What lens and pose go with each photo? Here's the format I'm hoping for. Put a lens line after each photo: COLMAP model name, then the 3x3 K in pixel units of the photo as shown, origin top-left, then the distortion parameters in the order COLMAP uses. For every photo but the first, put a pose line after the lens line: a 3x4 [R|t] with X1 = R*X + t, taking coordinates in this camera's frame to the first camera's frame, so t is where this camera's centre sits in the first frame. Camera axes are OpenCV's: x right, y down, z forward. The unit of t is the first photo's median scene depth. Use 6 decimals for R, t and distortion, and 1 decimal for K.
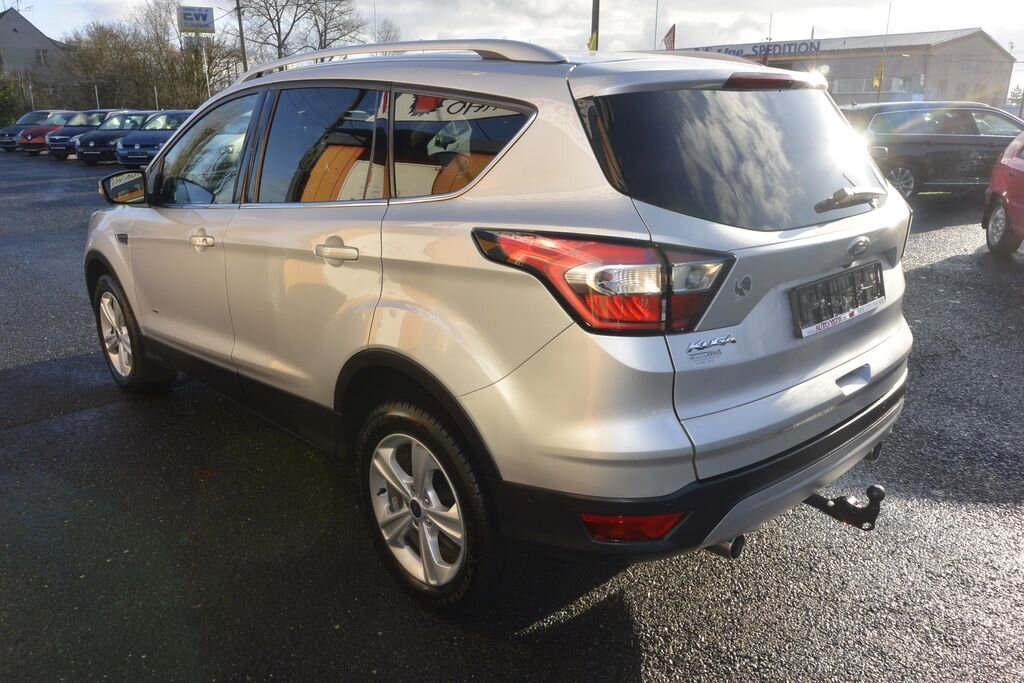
lens RADIAL K [[779.8, 0, 510.6], [0, 779.8, 345.0], [0, 0, 1]] dist [0.006009, -0.001557]
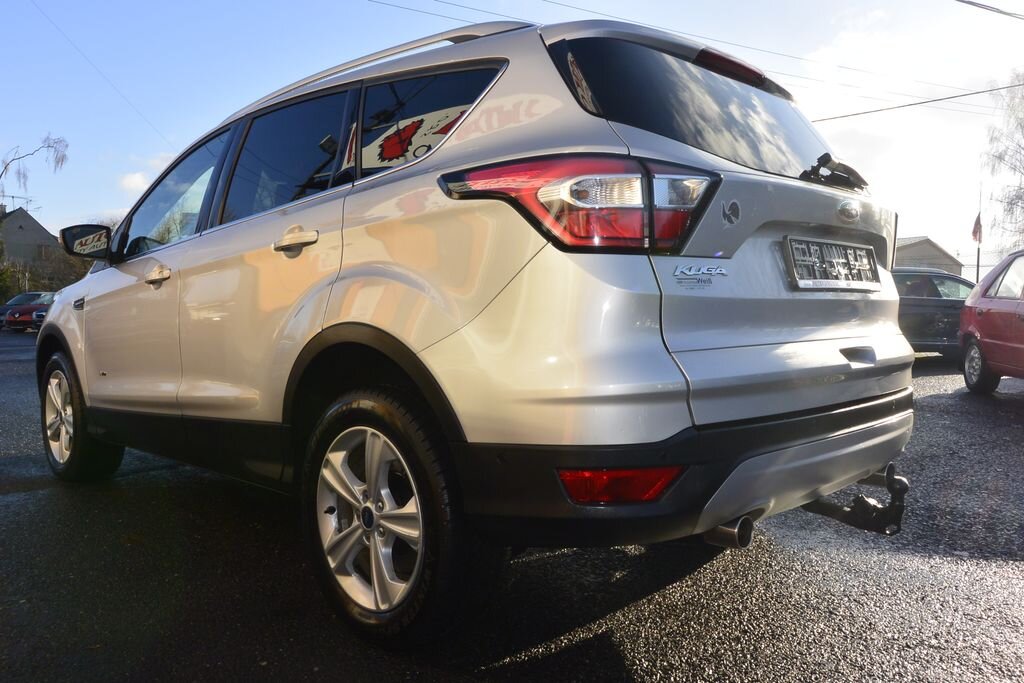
lens RADIAL K [[779.8, 0, 510.6], [0, 779.8, 345.0], [0, 0, 1]] dist [0.006009, -0.001557]
pose [[0.999692, 0.007299, 0.023704, 0.013359], [-0.001206, 0.968893, -0.247476, 0.234326], [-0.024772, 0.247372, 0.968604, 0.118445]]
